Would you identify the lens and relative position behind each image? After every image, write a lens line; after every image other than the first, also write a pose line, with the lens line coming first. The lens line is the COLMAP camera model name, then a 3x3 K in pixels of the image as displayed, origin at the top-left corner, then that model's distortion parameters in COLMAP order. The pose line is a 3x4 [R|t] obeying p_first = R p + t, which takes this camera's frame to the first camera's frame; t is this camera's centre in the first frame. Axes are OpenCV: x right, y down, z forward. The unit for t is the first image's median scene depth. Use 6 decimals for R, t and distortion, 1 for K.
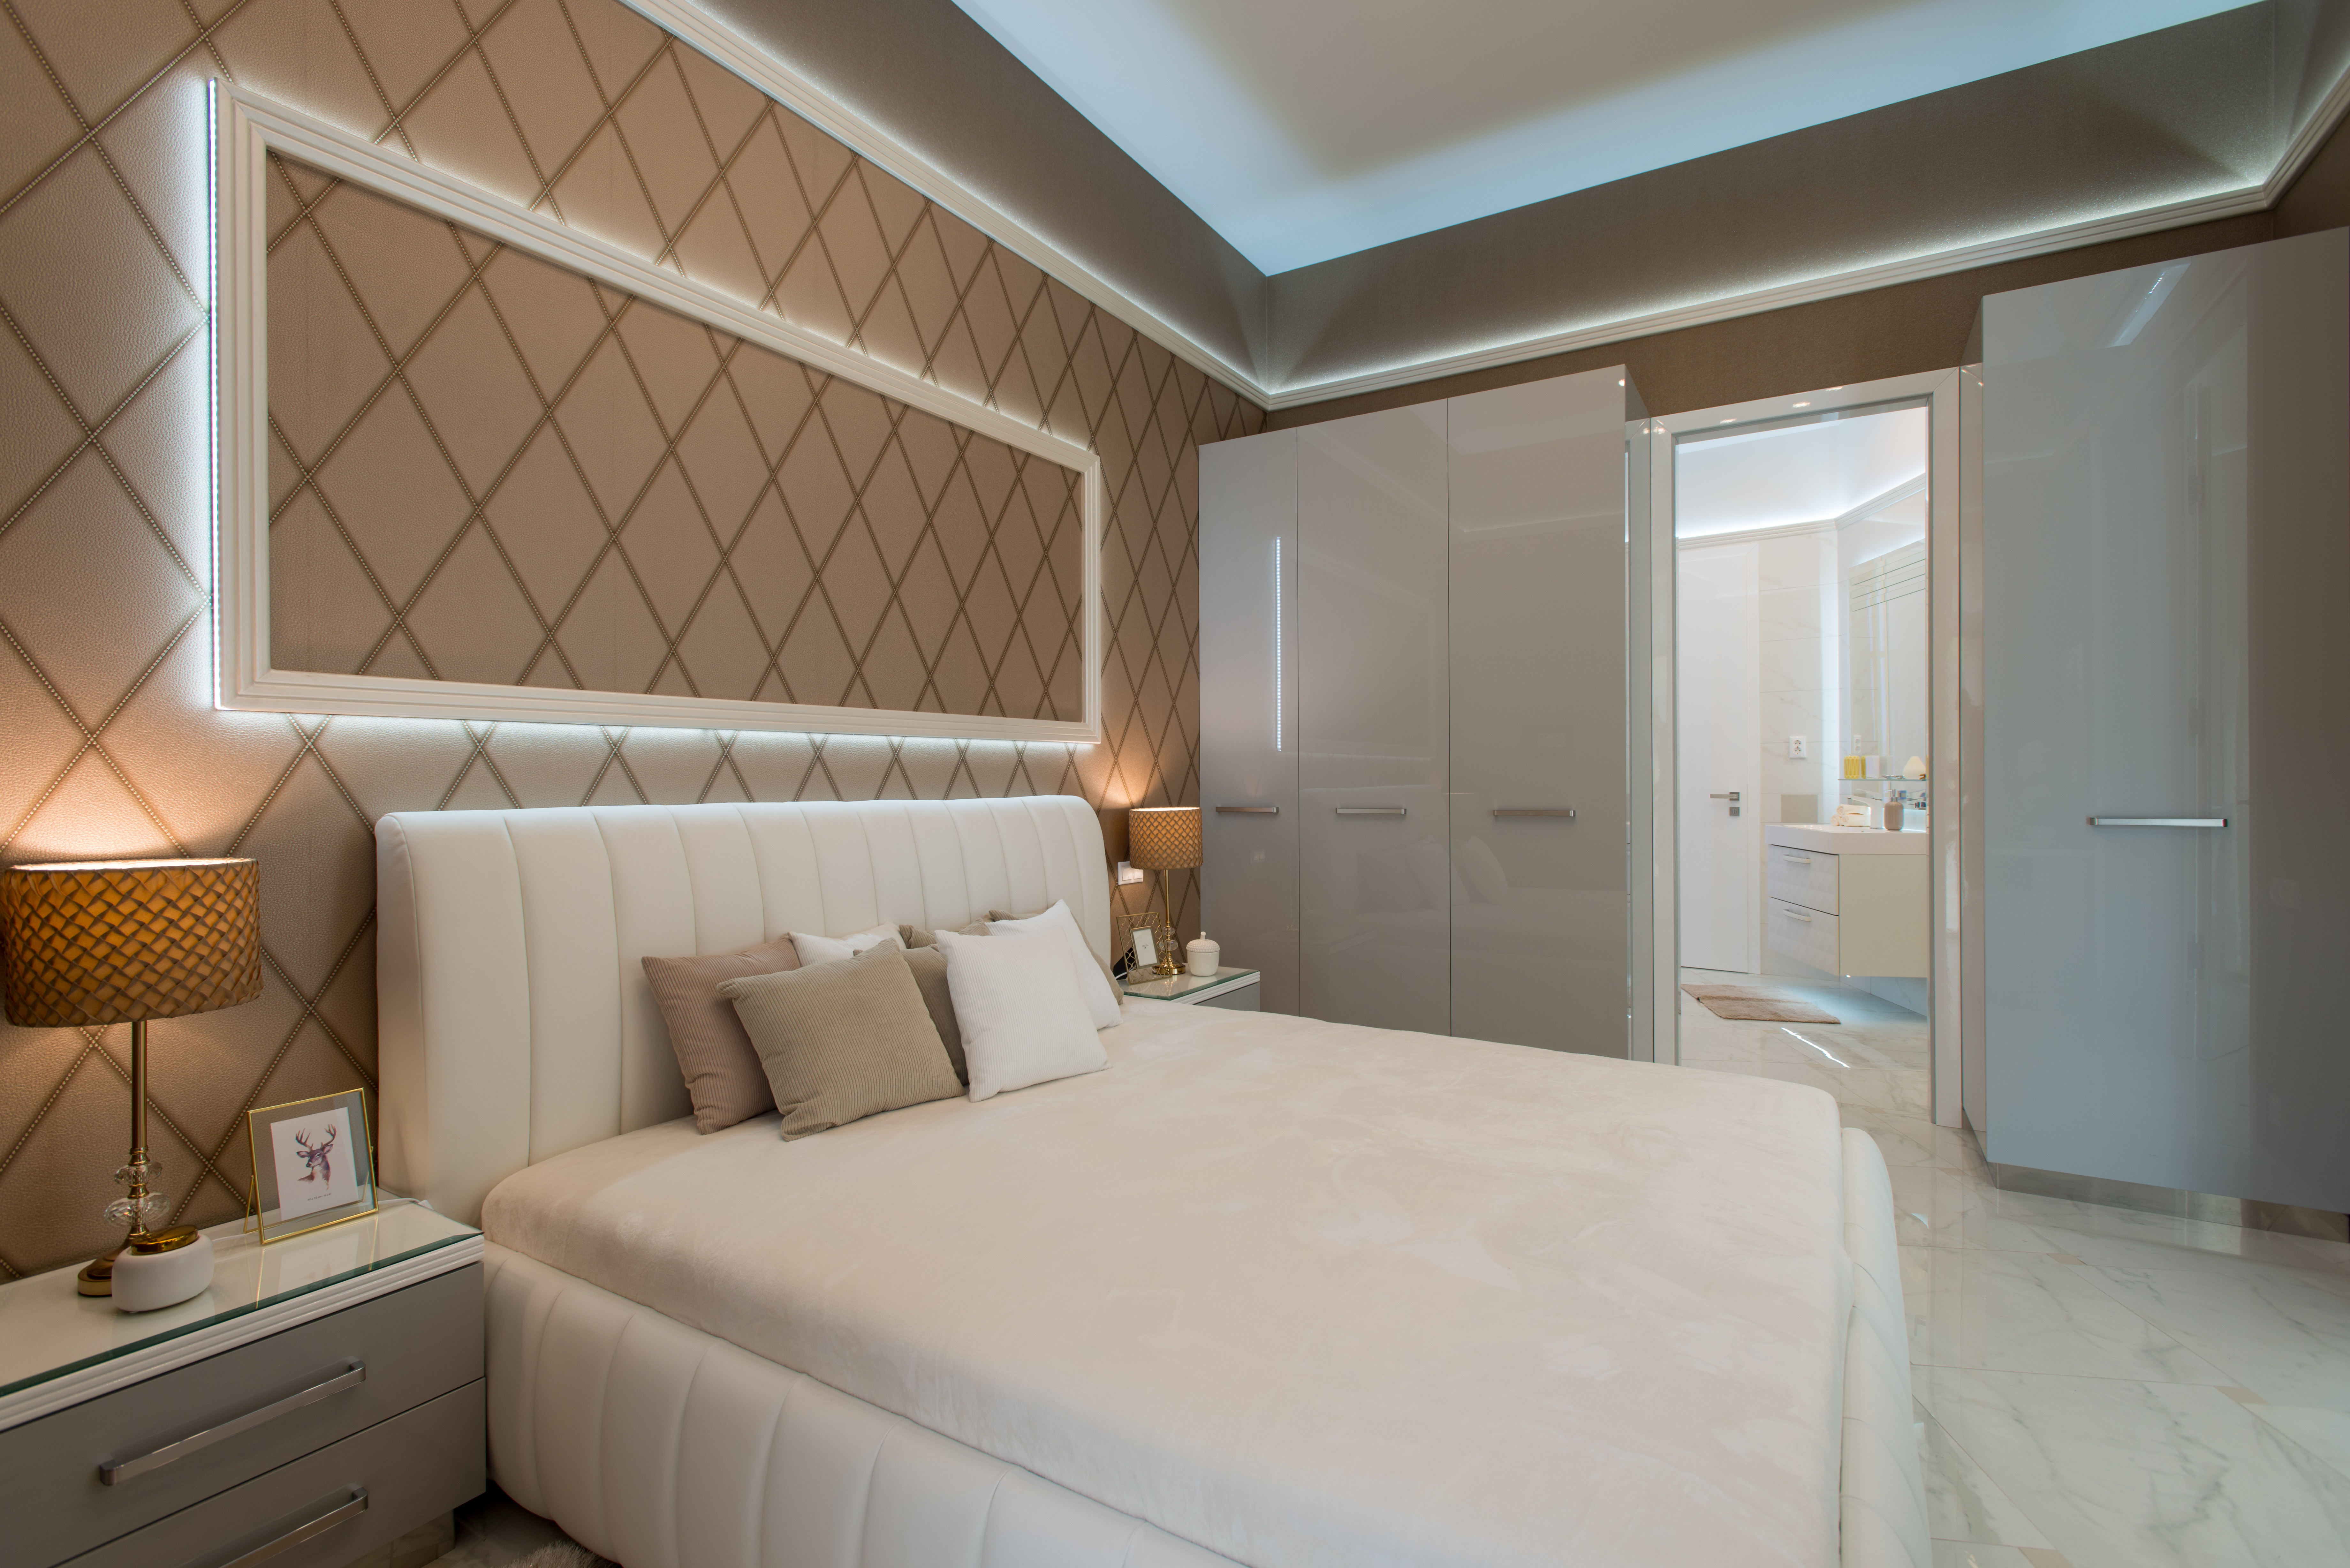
lens RADIAL K [[1081.4, 0, 1174.6], [0, 1081.4, 775.3], [0, 0, 1]] dist [-0.003255, -0.000278]
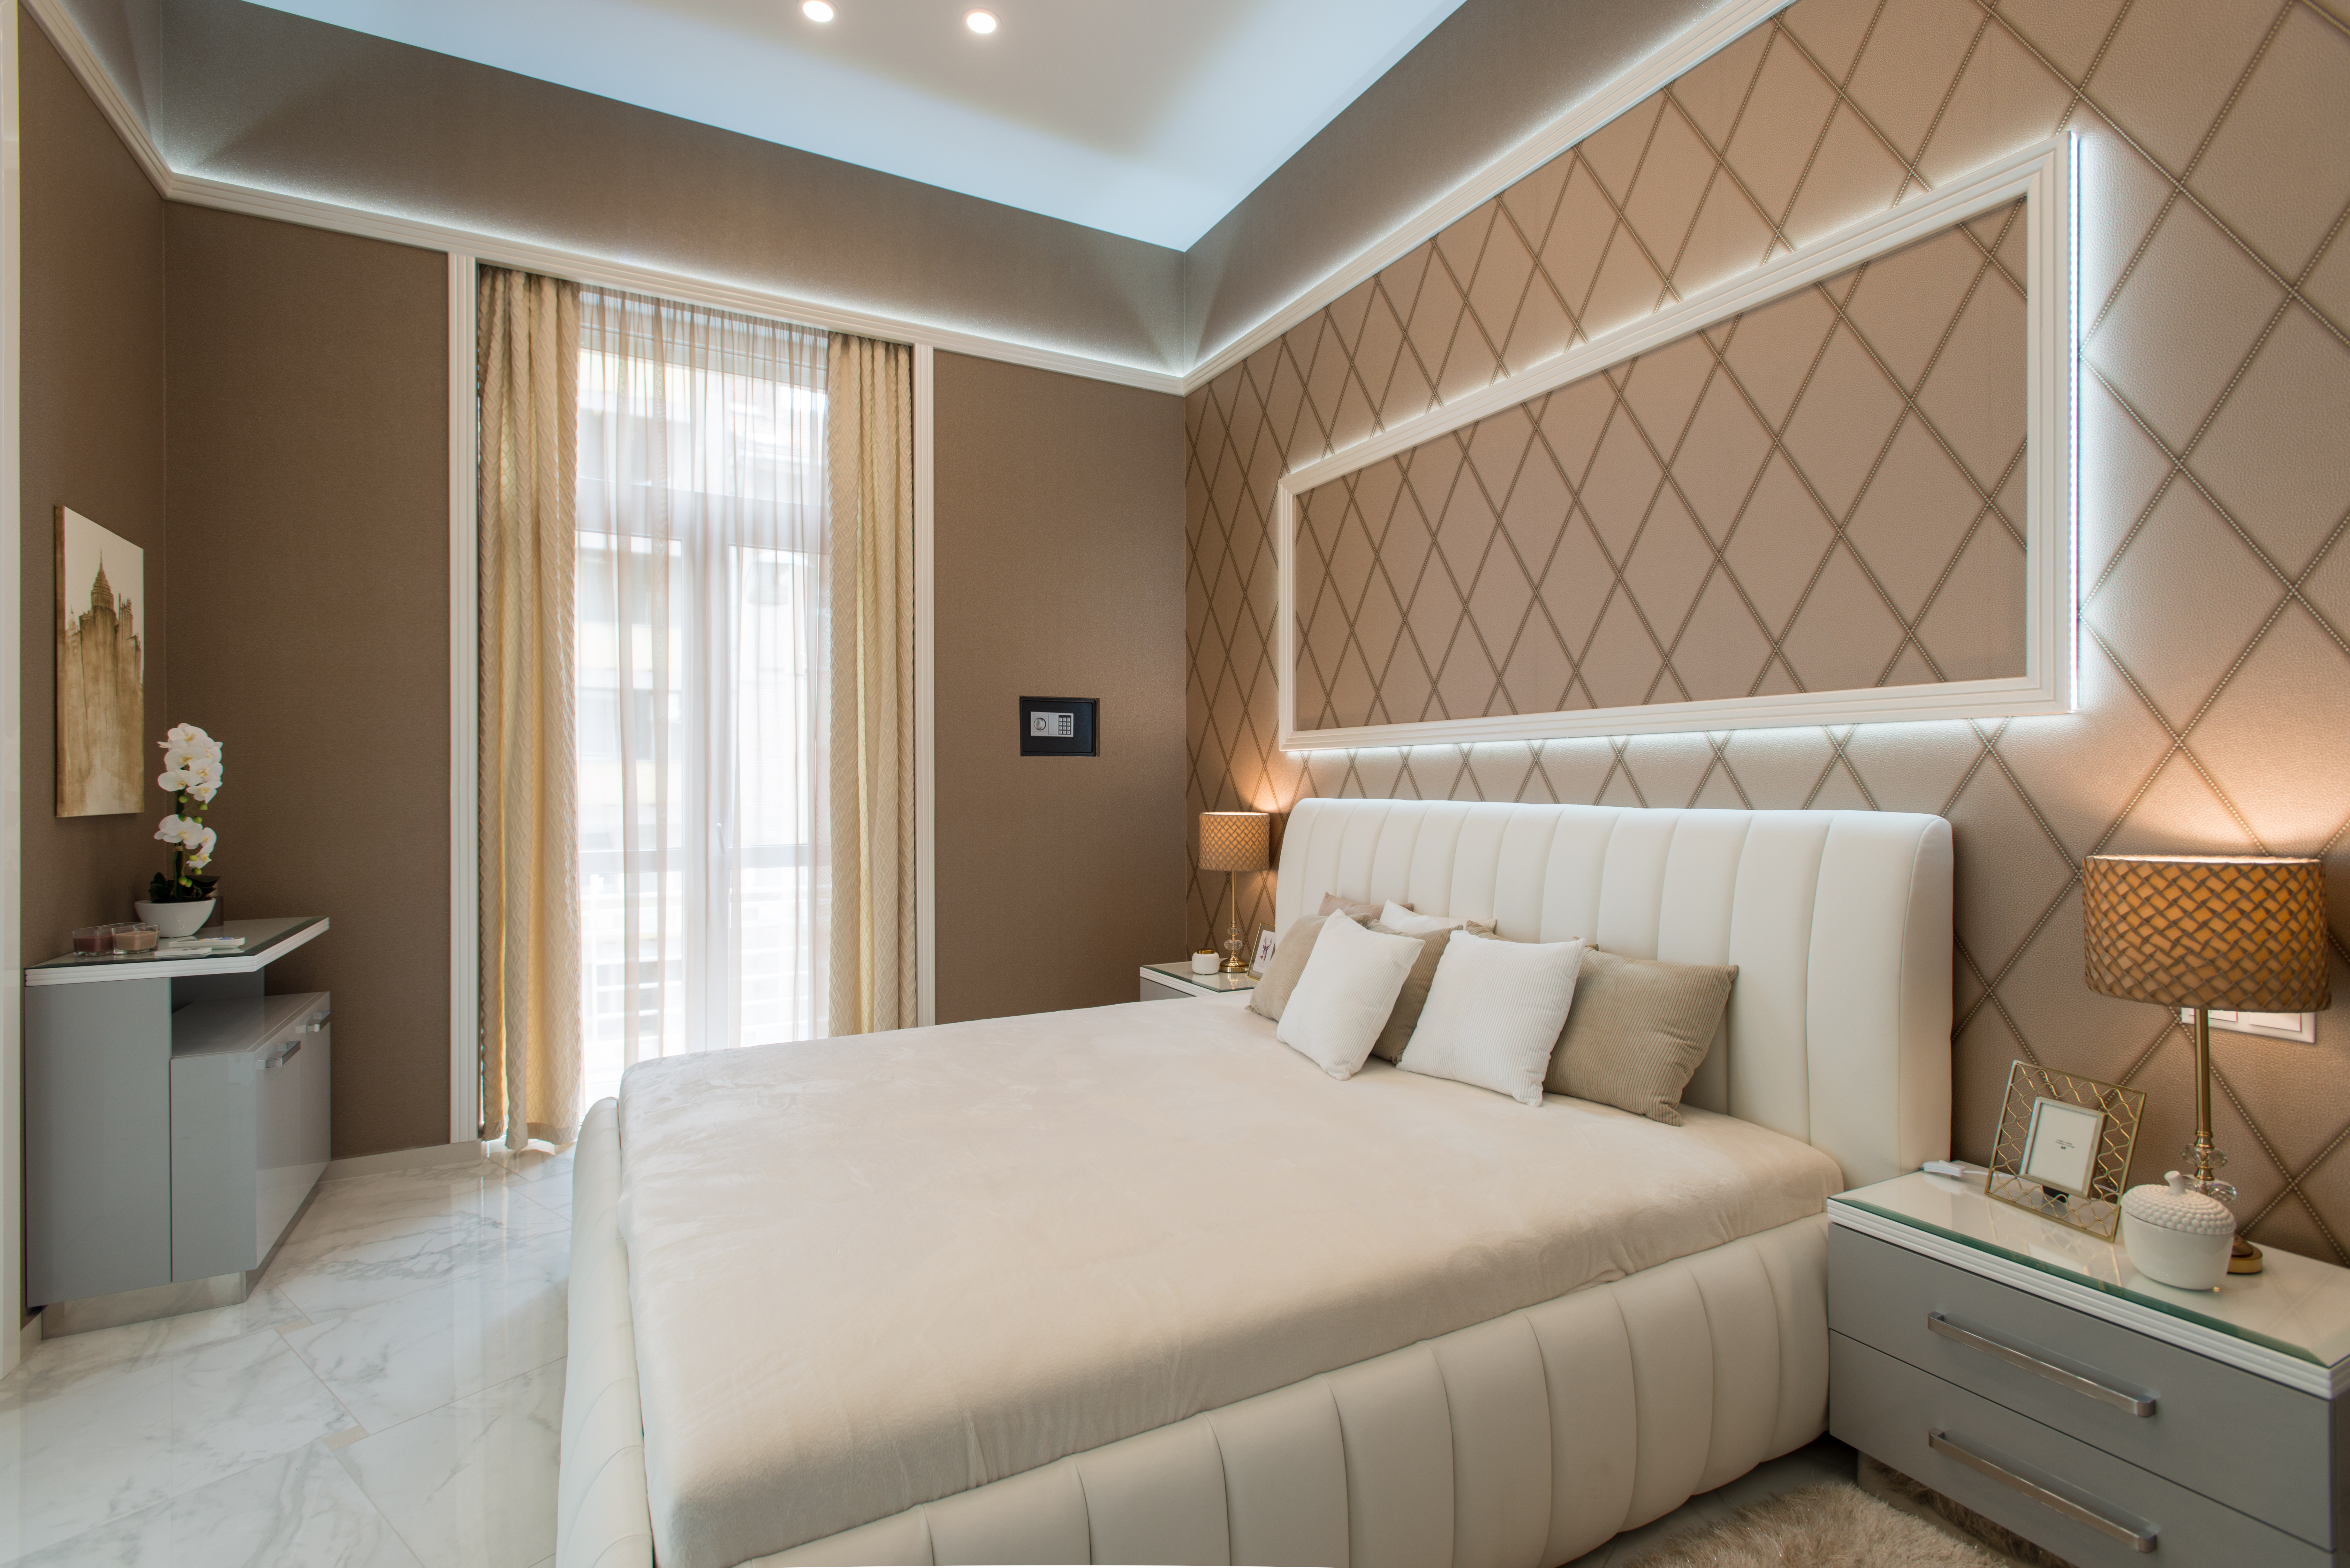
lens RADIAL K [[1118.3, 0, 1262.9], [0, 1118.3, 787.1], [0, 0, 1]] dist [0.002458, 0.000163]
pose [[-0.464172, 0.008969, -0.885700, 0.756700], [0.003671, 0.999960, 0.008202, -0.001416], [0.885738, 0.000555, -0.464186, 1.240561]]
